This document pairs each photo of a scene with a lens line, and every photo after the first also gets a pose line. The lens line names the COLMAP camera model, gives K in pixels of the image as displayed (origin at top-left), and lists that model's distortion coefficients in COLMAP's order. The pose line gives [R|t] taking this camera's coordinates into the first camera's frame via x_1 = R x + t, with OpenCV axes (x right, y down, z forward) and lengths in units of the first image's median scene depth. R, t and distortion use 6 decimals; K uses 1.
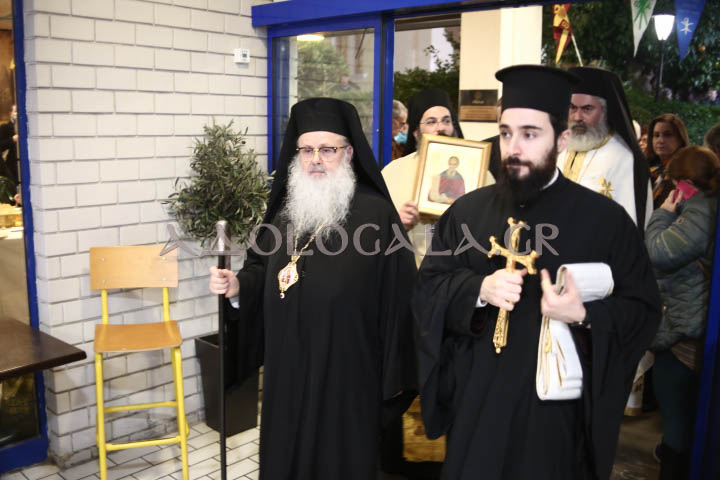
lens RADIAL K [[723.6, 0, 360.0], [0, 723.6, 240.0], [0, 0, 1]] dist [-0.116031, 0.021980]
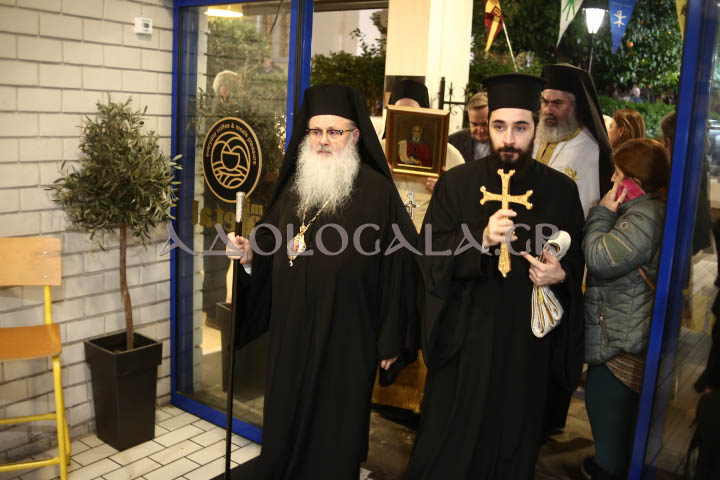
lens RADIAL K [[723.6, 0, 360.0], [0, 723.6, 240.0], [0, 0, 1]] dist [-0.116031, 0.021980]
pose [[0.994275, 0.019396, 0.105072, 0.015483], [-0.021300, 0.999628, 0.017034, -0.010936], [-0.104702, -0.019174, 0.994319, 0.085765]]
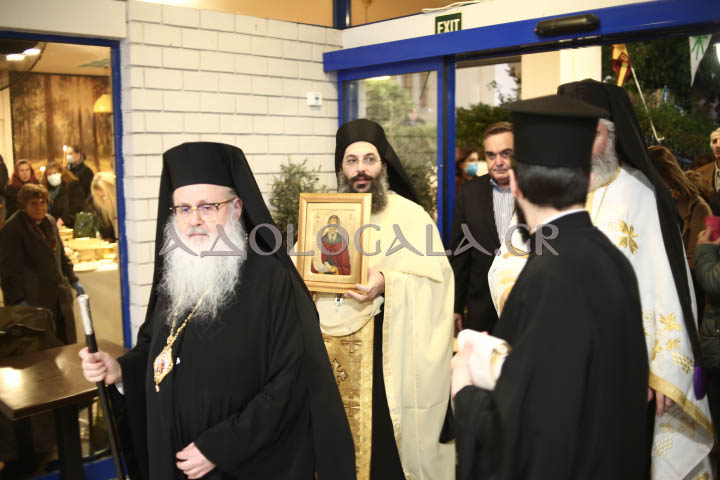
lens RADIAL K [[723.6, 0, 360.0], [0, 723.6, 240.0], [0, 0, 1]] dist [-0.116031, 0.021980]
pose [[0.995572, -0.012616, -0.093147, 0.001809], [0.008336, 0.998897, -0.046200, 0.005879], [0.093627, 0.045219, 0.994580, -0.062462]]
